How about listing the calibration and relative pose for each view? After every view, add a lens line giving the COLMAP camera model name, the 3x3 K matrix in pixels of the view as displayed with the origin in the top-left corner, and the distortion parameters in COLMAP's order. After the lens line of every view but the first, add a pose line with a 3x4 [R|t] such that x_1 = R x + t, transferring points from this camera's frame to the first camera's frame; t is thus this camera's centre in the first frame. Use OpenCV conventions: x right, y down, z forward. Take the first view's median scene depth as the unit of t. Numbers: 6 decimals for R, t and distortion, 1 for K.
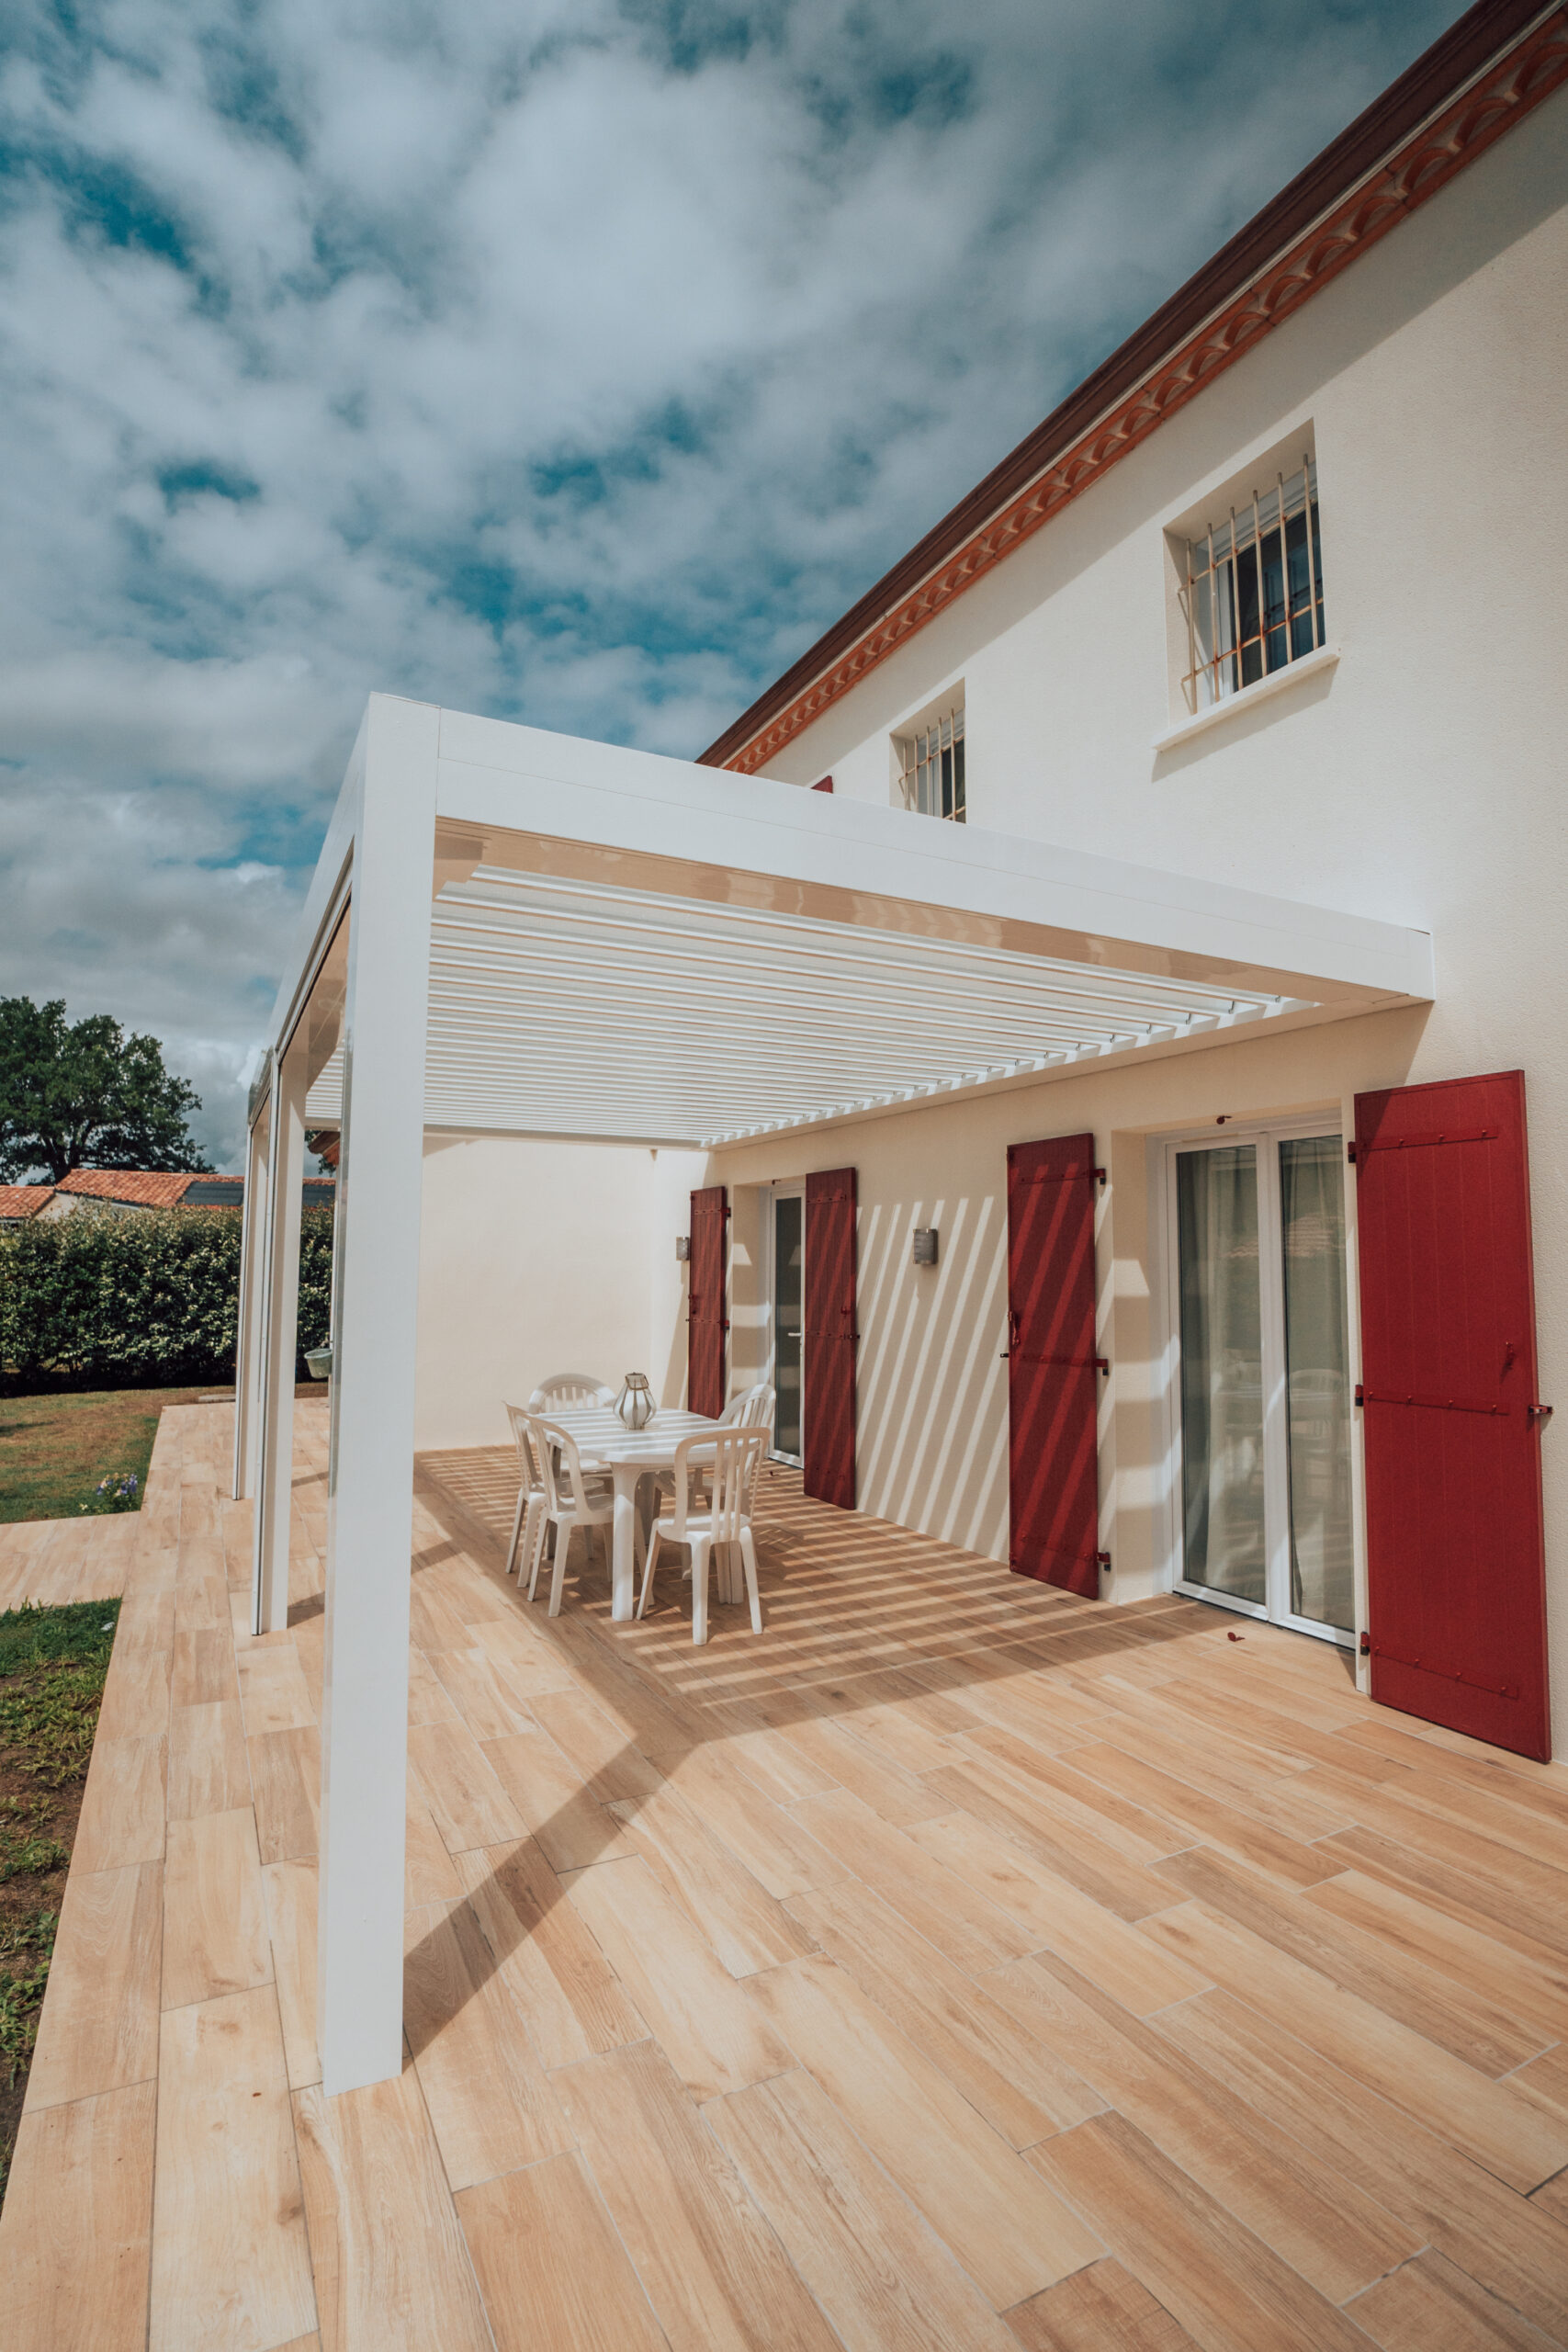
lens RADIAL K [[1126.7, 0, 774.7], [0, 1126.7, 1178.1], [0, 0, 1]] dist [-0.043704, 0.009289]
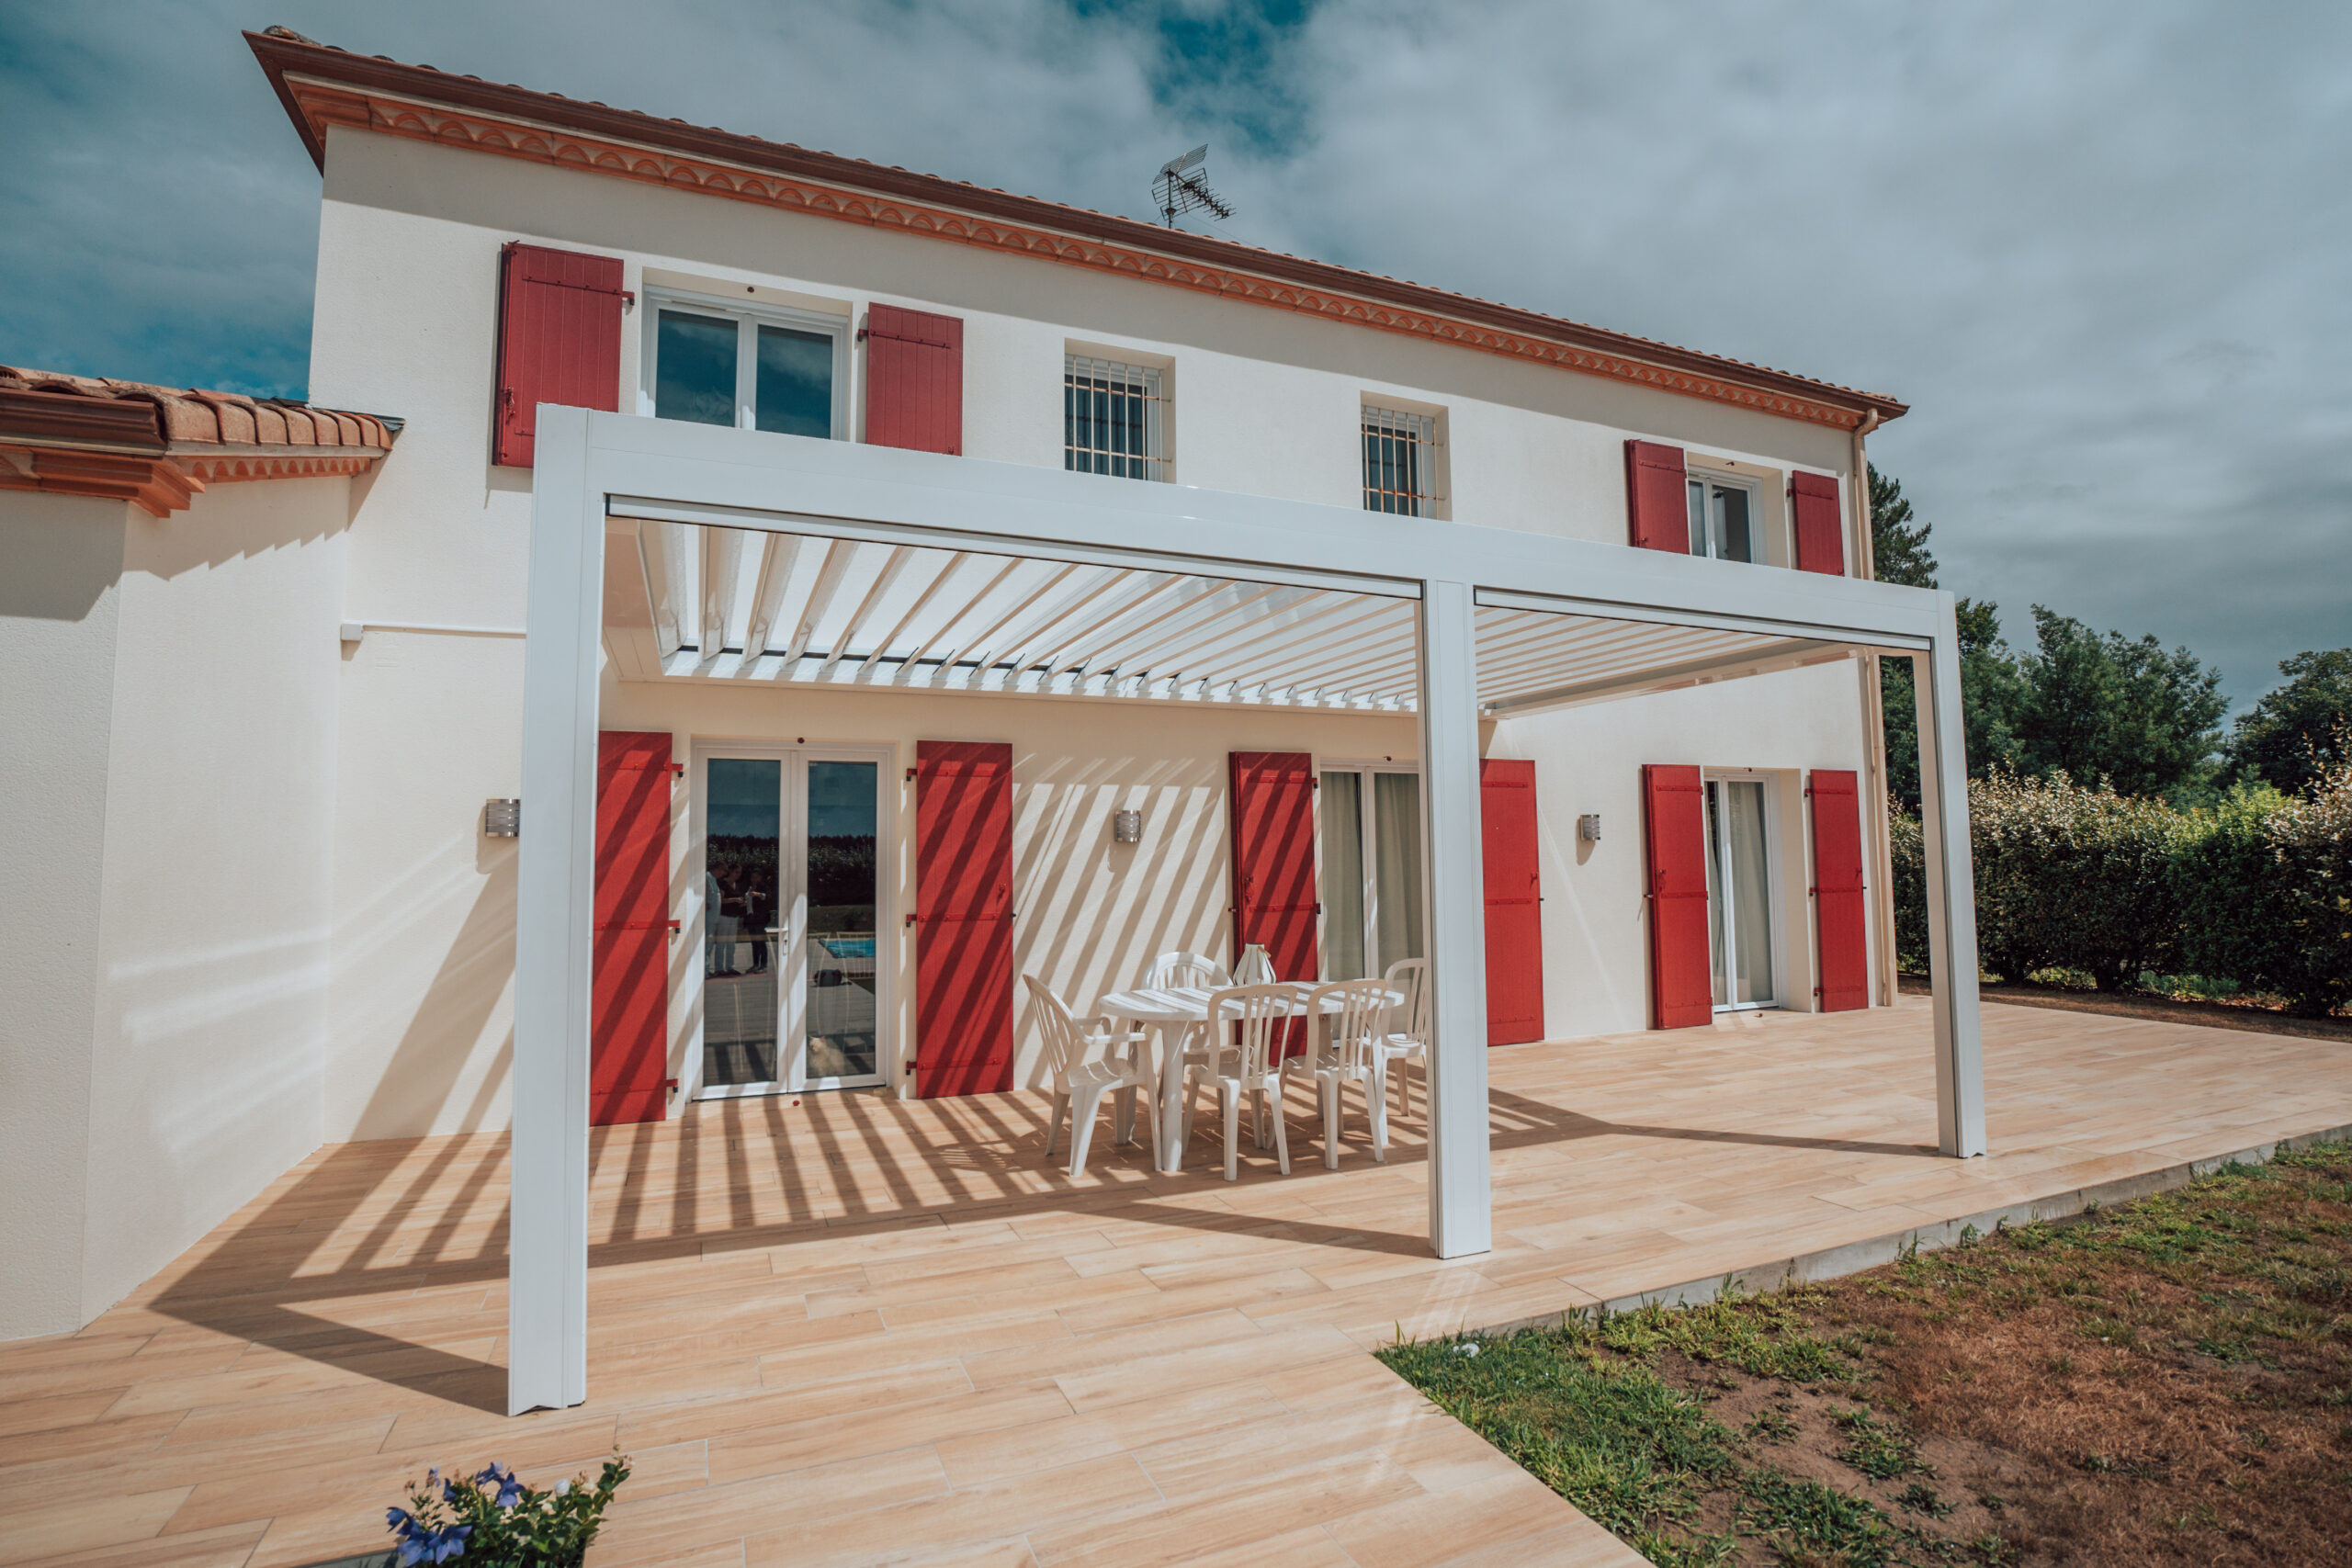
lens RADIAL K [[1126.7, 0, 1186.5], [0, 1126.7, 779.1], [0, 0, 1]] dist [-0.043704, 0.009289]
pose [[0.074196, 0.067463, 0.994959, -1.382108], [-0.066378, 0.995831, -0.062573, 0.111812], [-0.995032, -0.061401, 0.078364, 1.186311]]
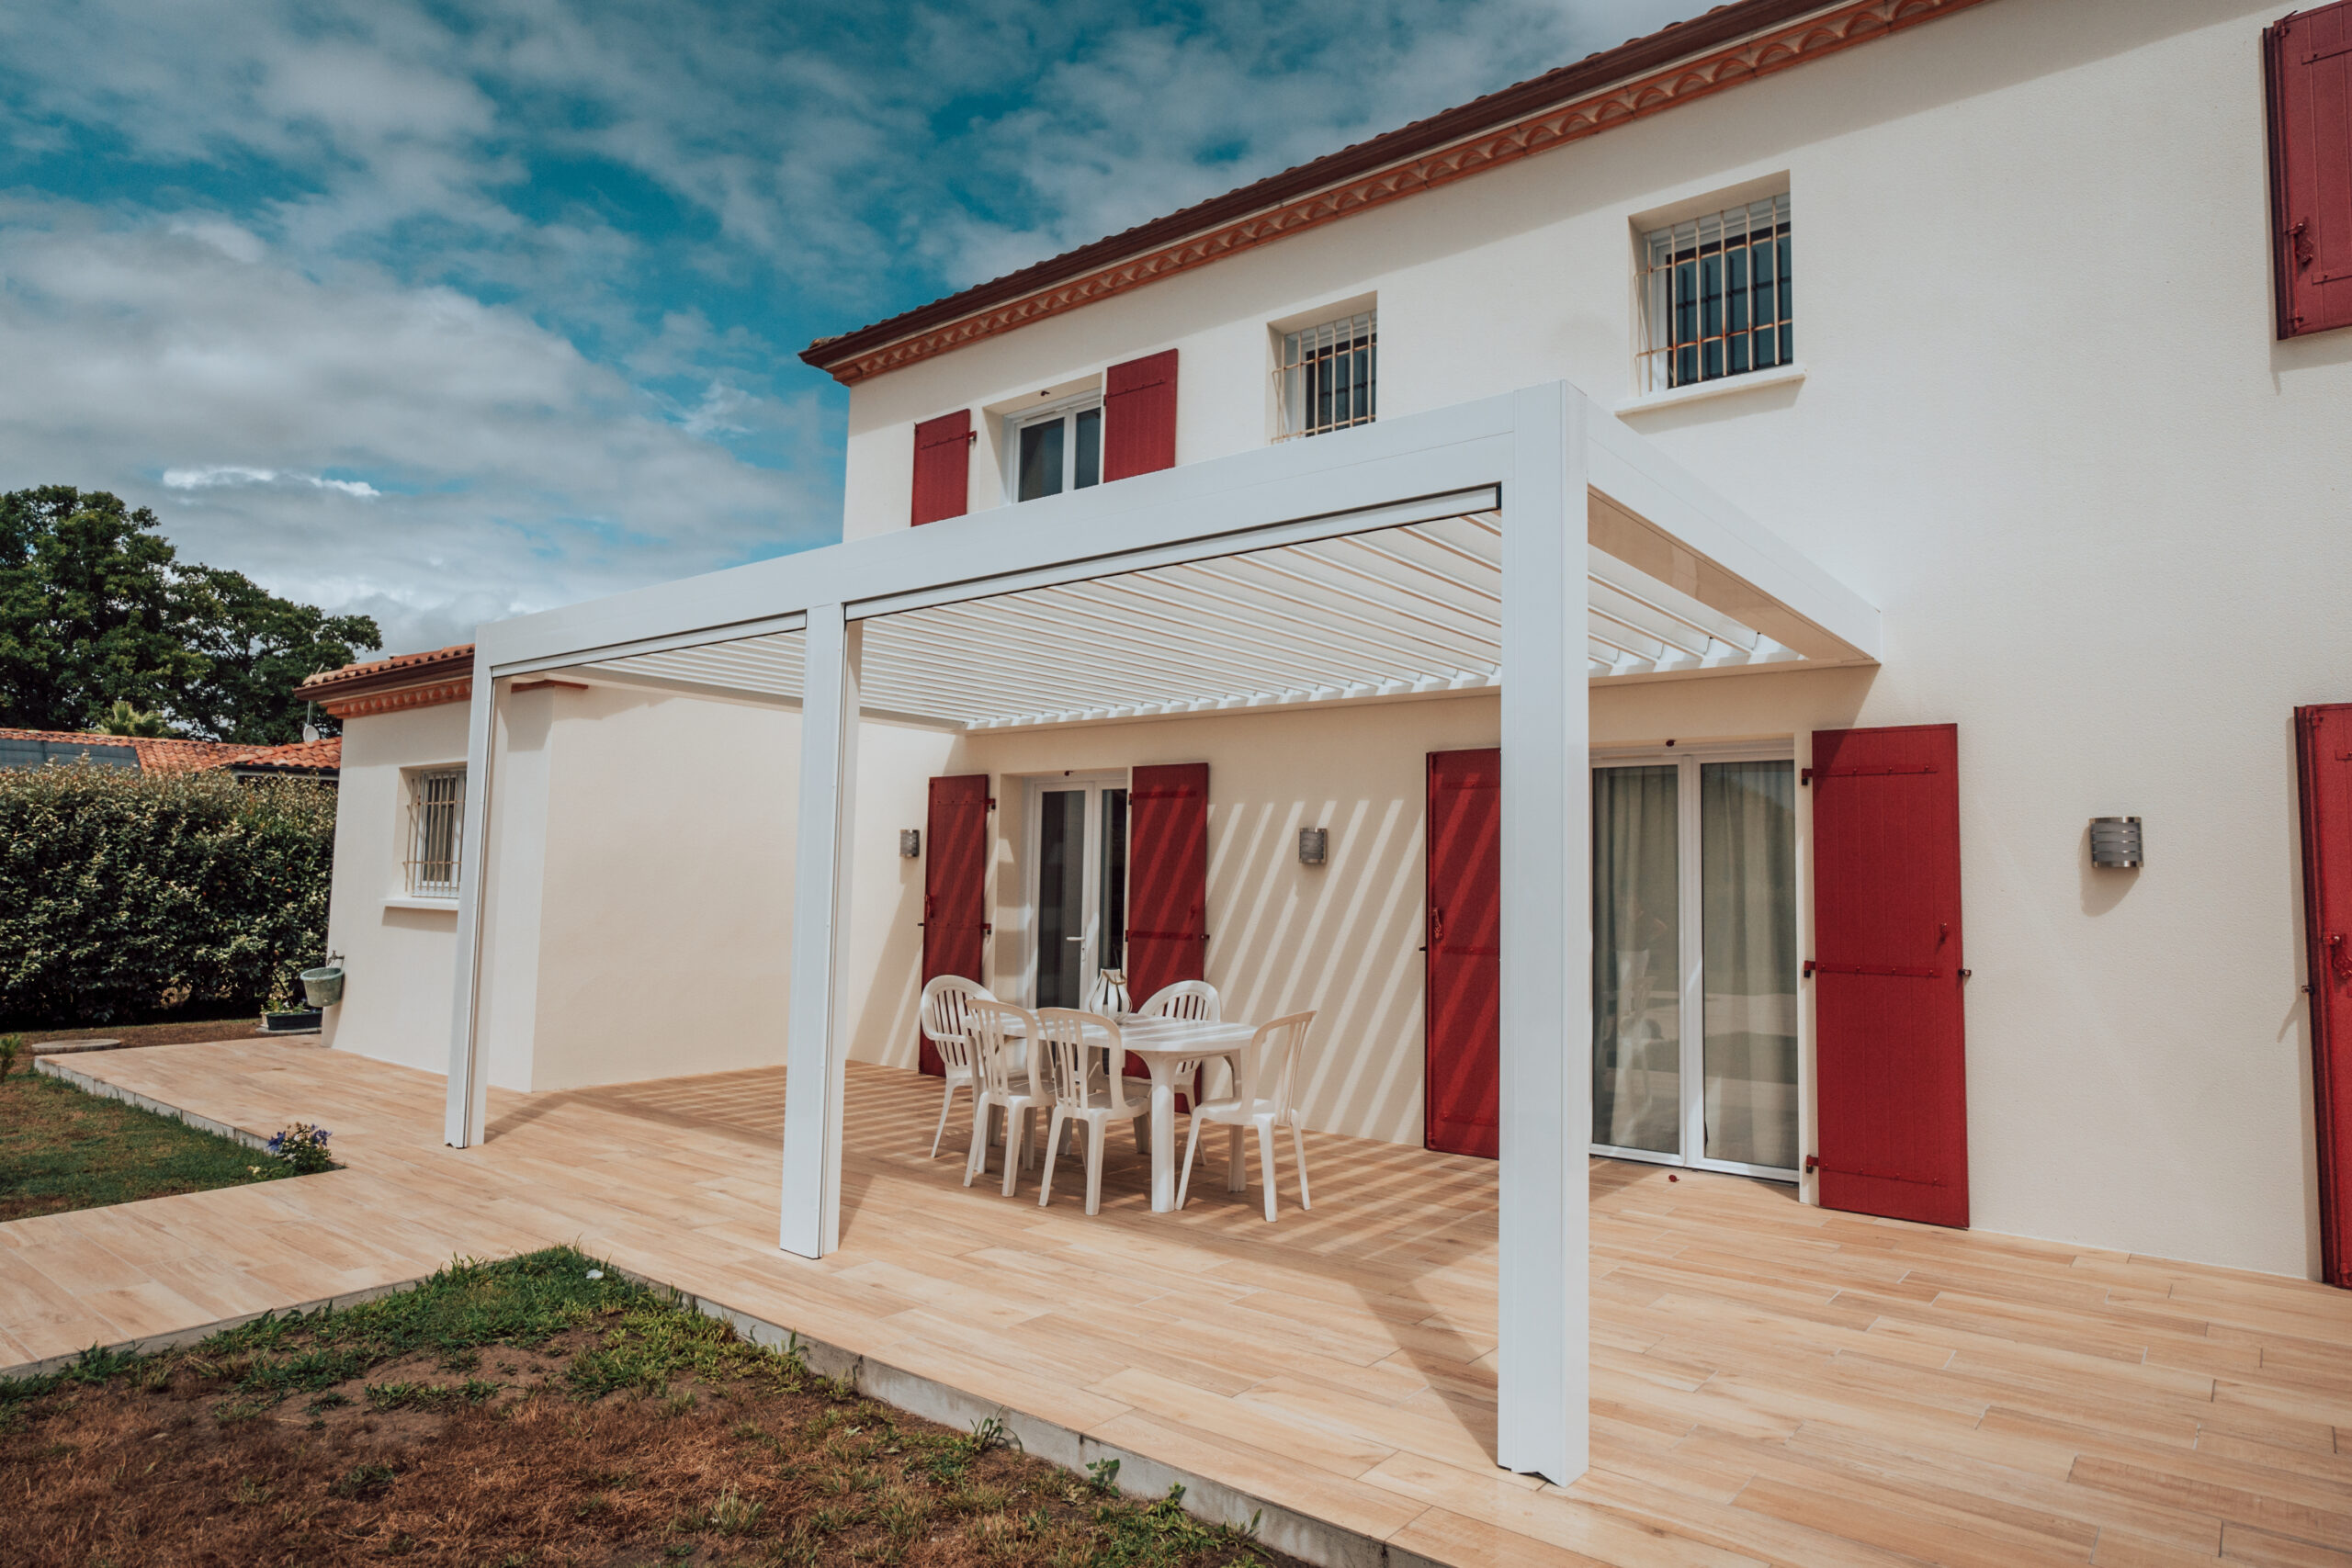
lens RADIAL K [[1372.7, 0, 1182.3], [0, 1372.7, 785.0], [0, 0, 1]] dist [-0.016367, 0.010321]
pose [[0.914347, 0.044842, 0.402441, -0.656595], [-0.047957, 0.998847, -0.002338, 0.020526], [-0.402082, -0.017162, 0.915443, -0.117115]]
